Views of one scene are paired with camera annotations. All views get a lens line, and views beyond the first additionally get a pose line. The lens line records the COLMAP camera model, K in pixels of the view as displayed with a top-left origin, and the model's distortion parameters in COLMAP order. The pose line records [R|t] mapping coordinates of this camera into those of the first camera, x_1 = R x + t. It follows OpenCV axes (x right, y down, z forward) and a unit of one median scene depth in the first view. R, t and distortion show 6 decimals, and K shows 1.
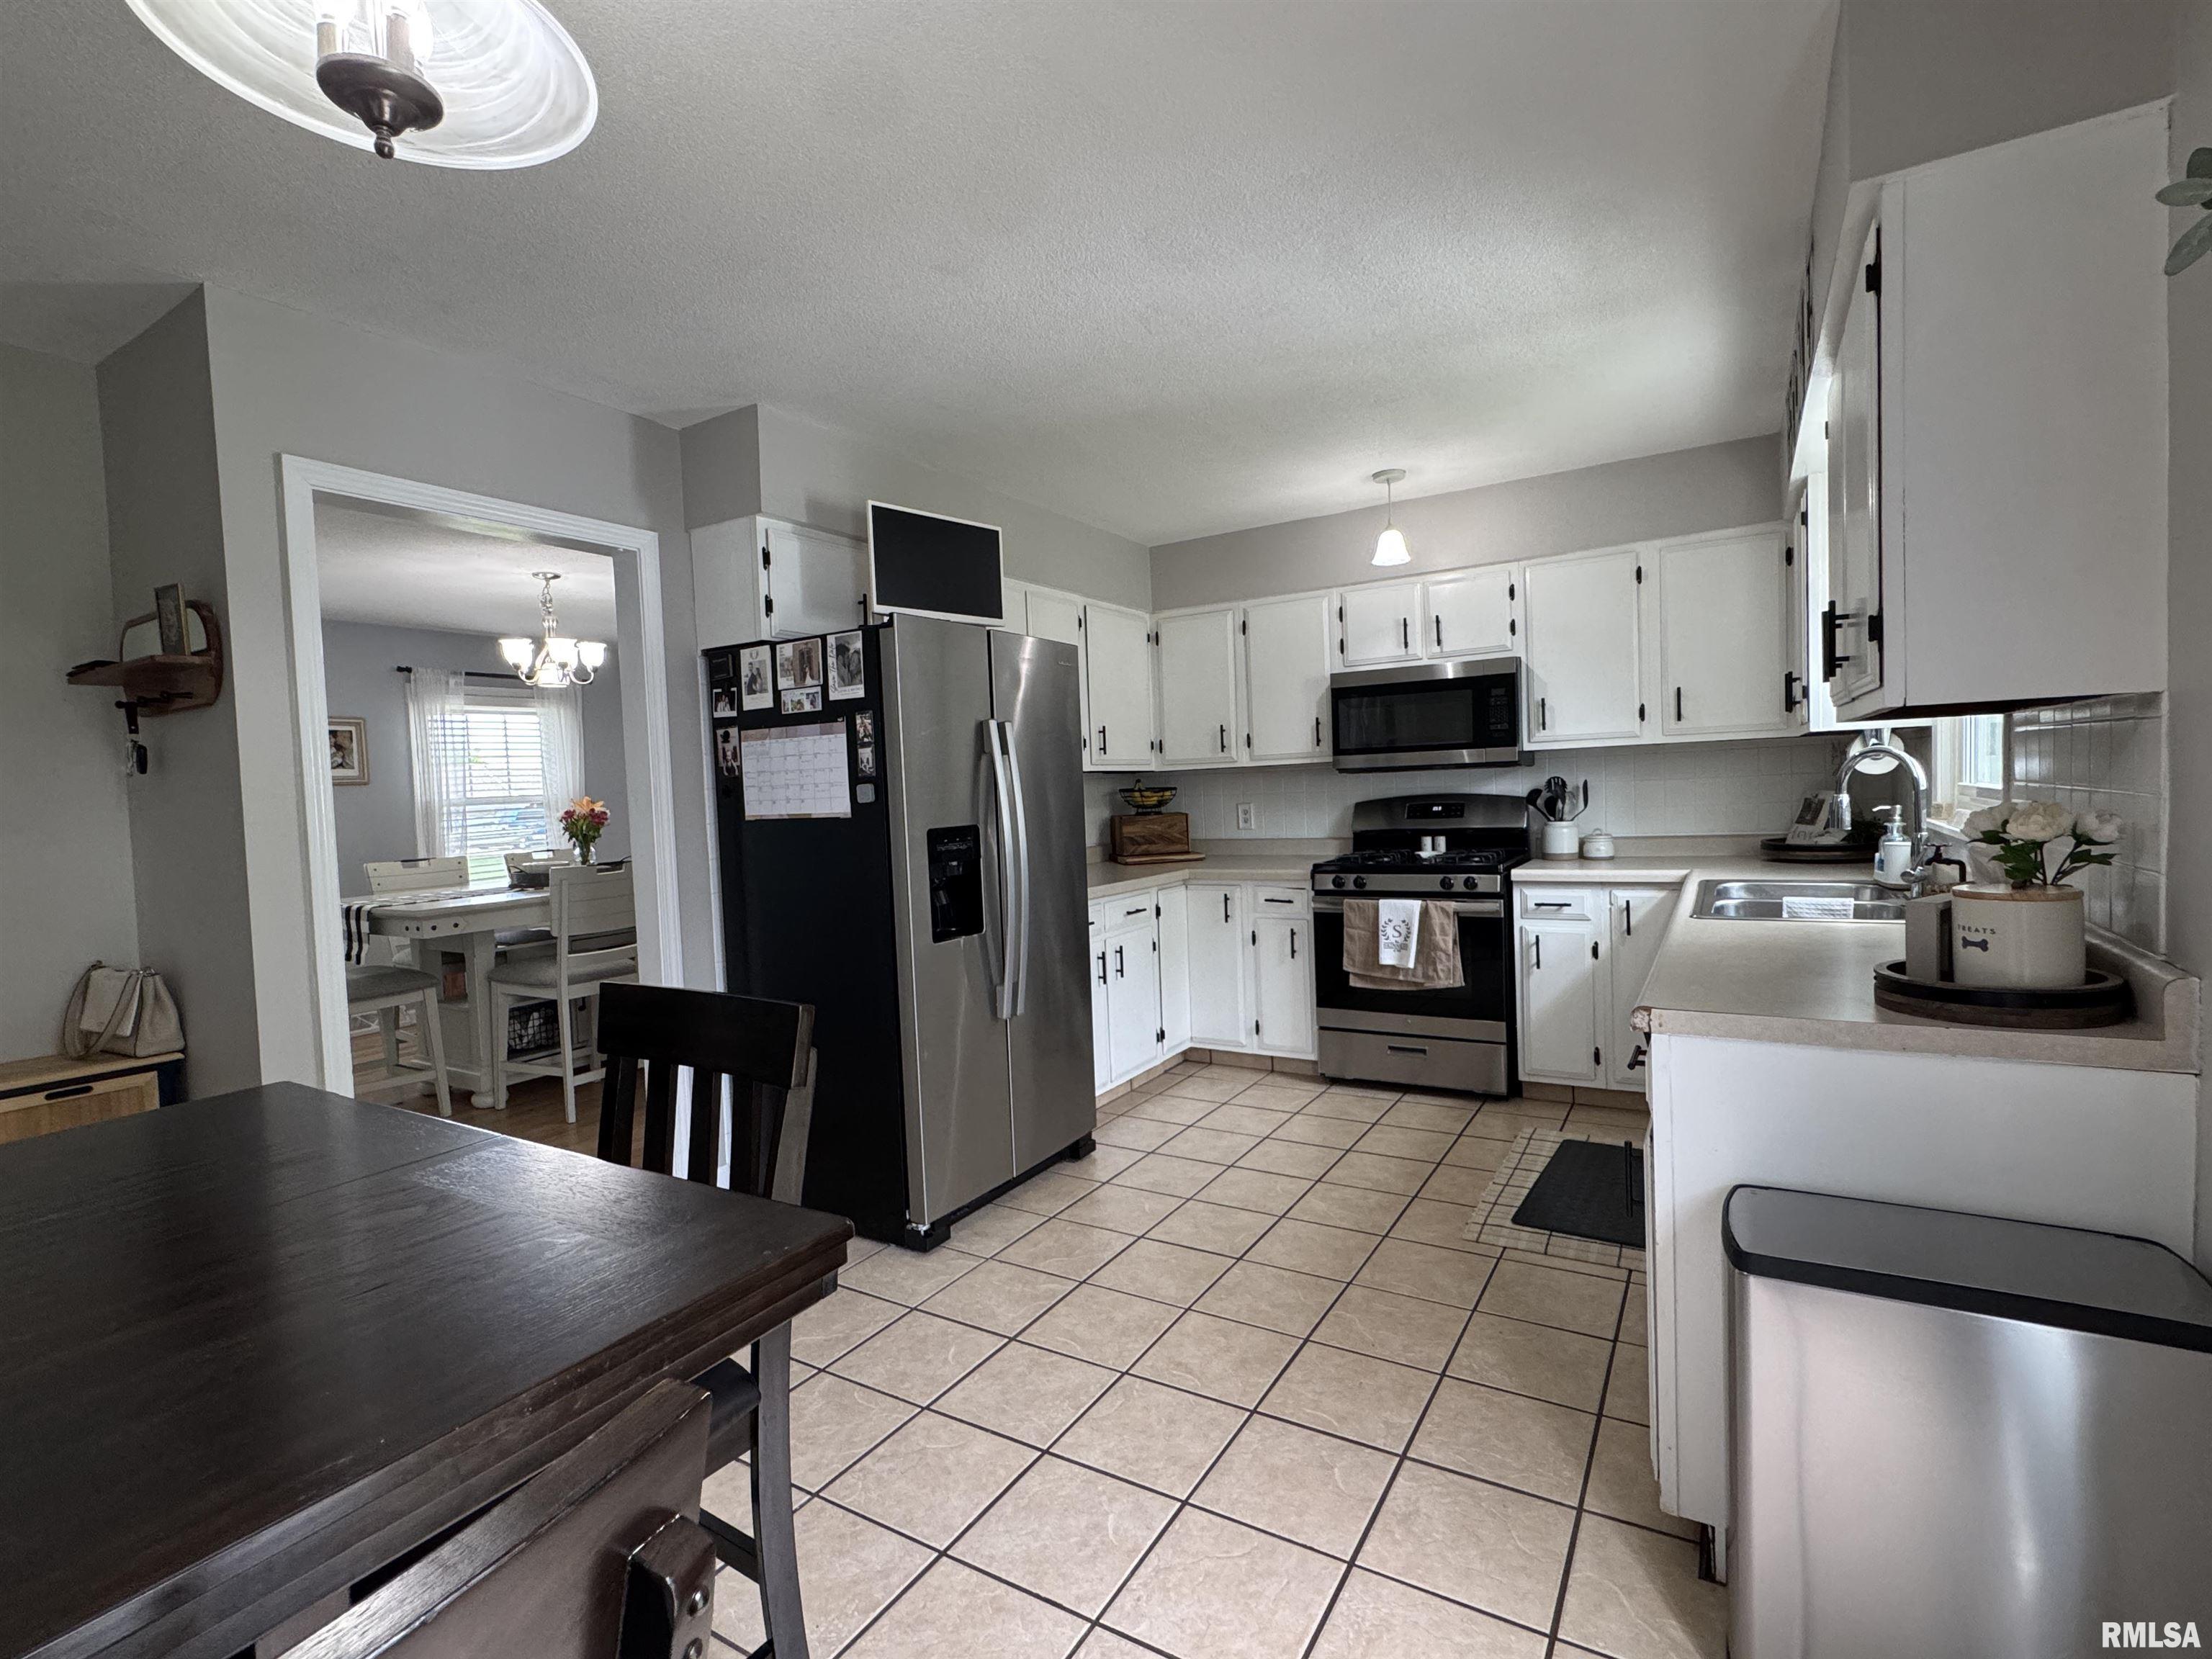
lens RADIAL K [[1028.9, 0, 1106.0], [0, 1028.9, 829.5], [0, 0, 1]] dist [-0.001893, -0.000216]
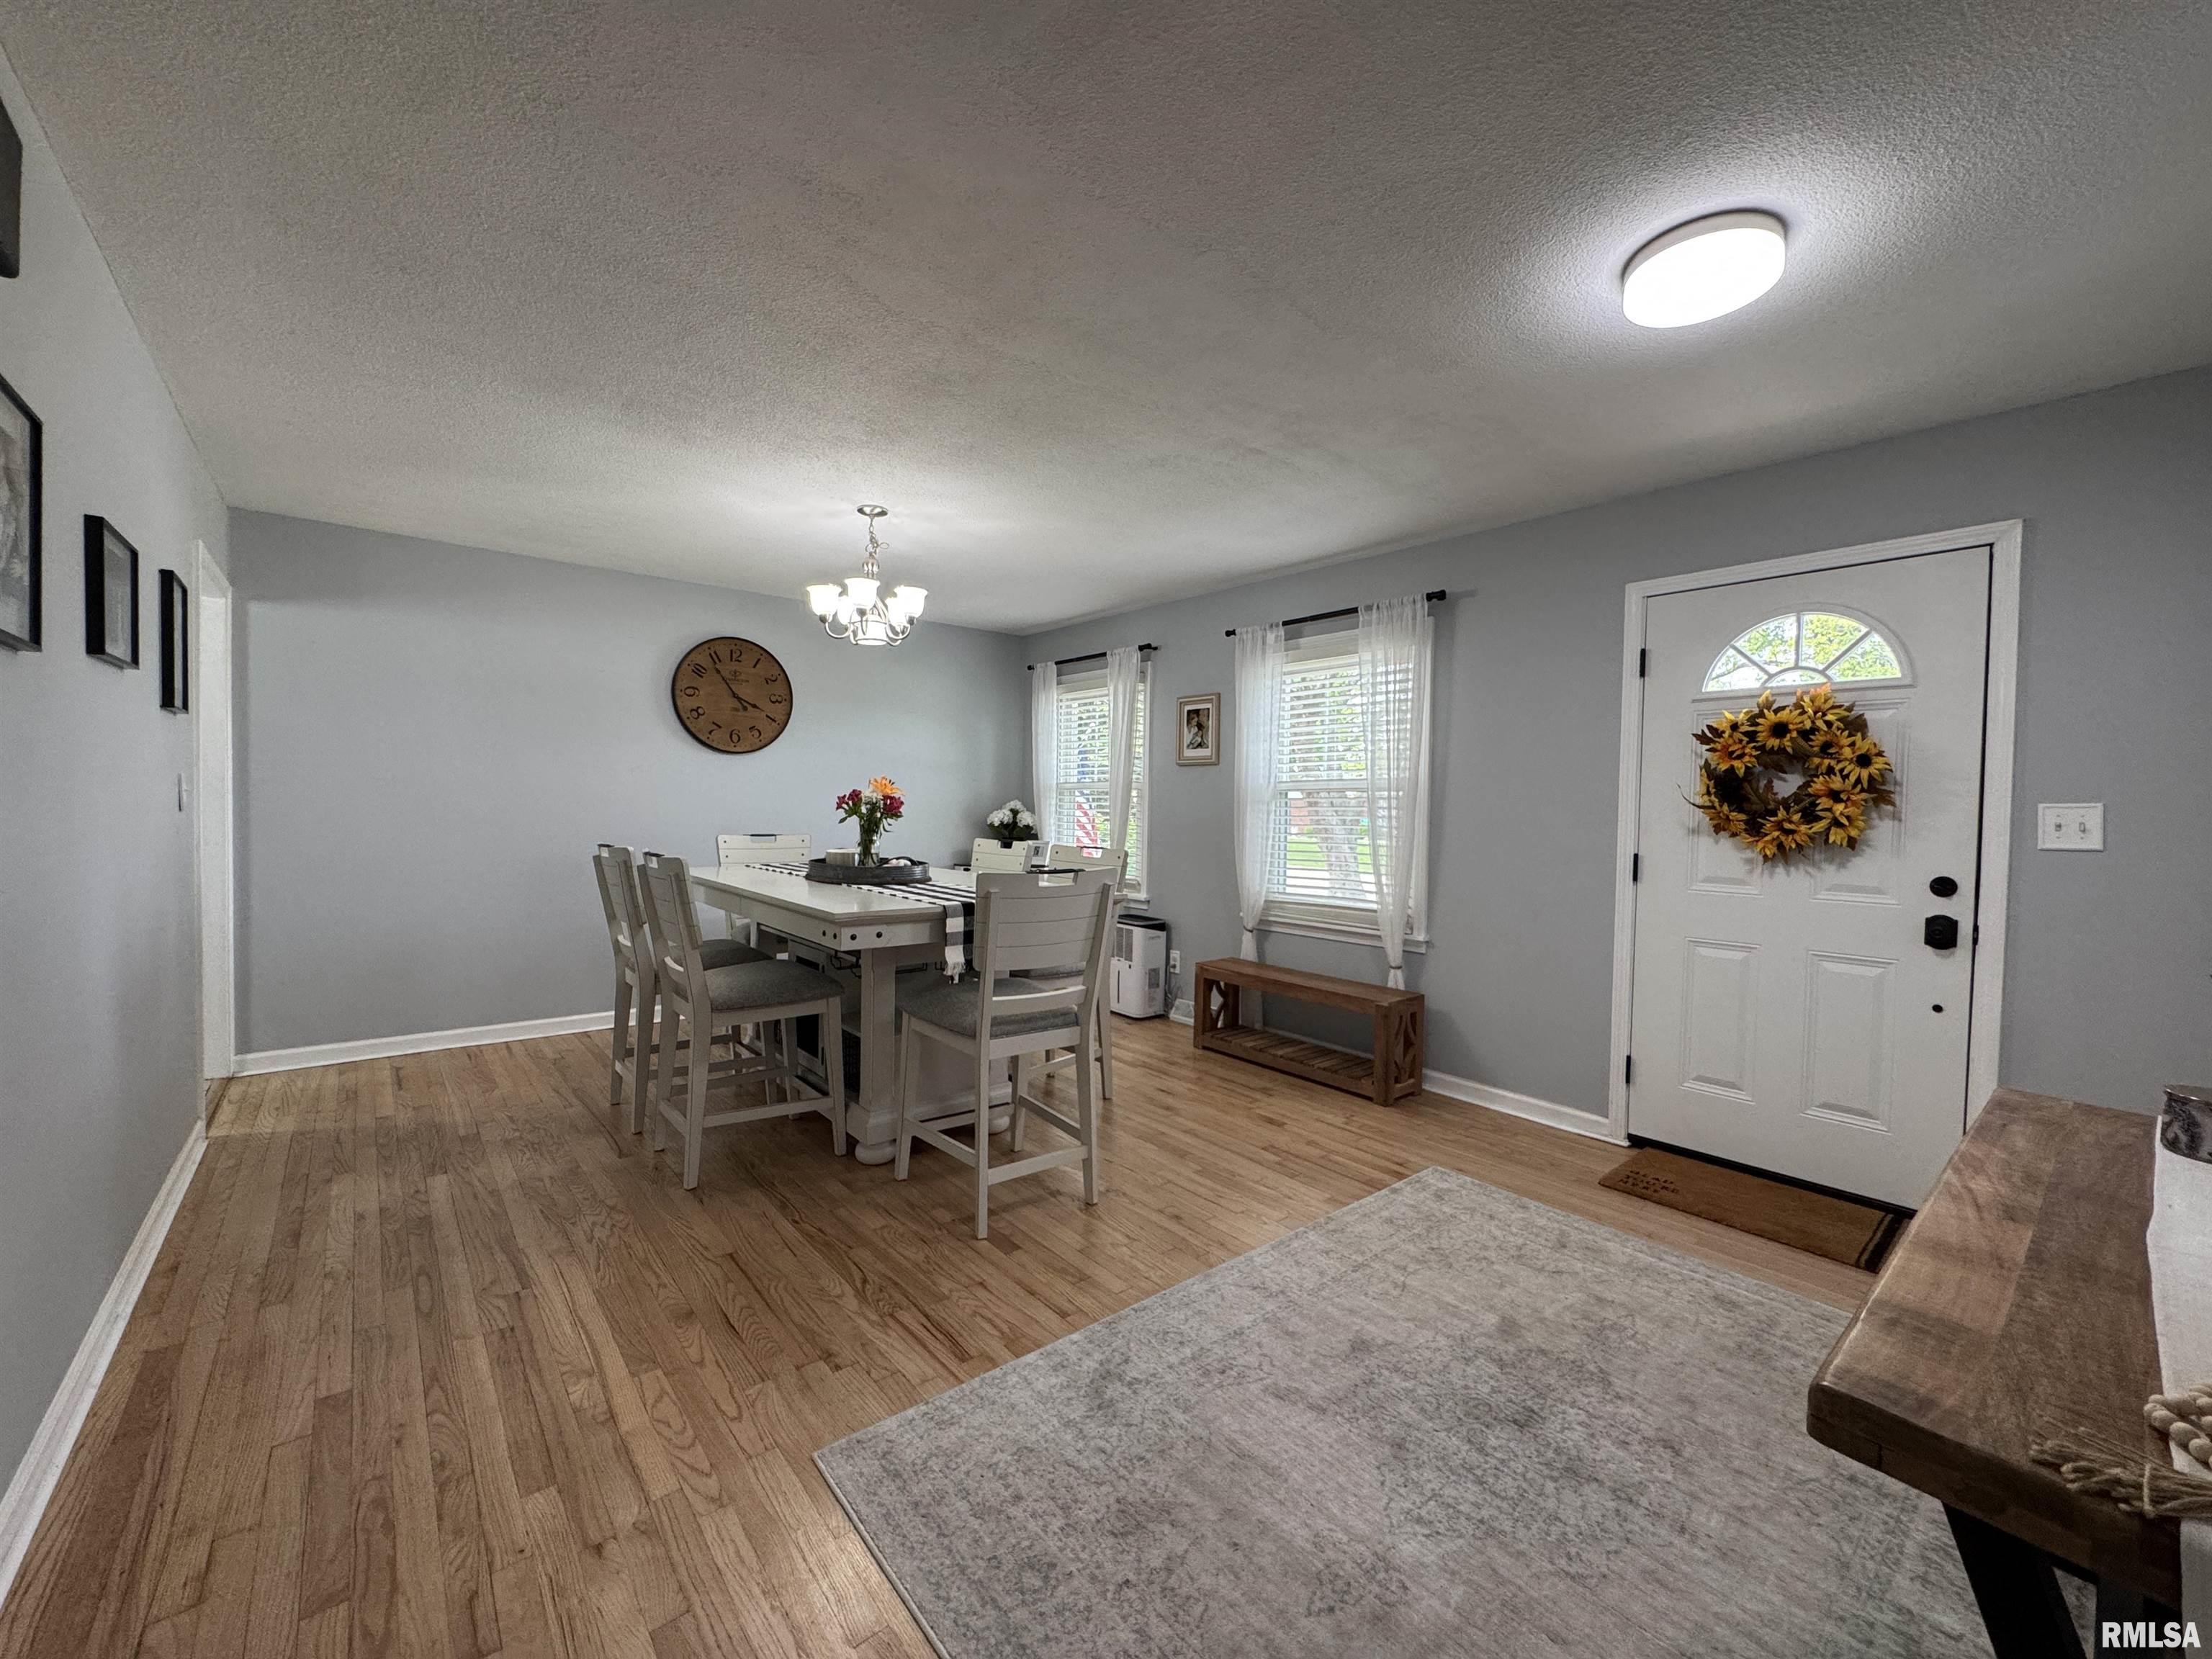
lens RADIAL K [[886.5, 0, 1106.0], [0, 886.5, 829.5], [0, 0, 1]] dist [-0.003433, -0.000141]
pose [[-0.320421, 0.057109, -0.945552, 0.091396], [-0.044830, 0.996148, 0.075356, -0.049733], [0.946214, 0.066534, -0.316627, 1.407673]]
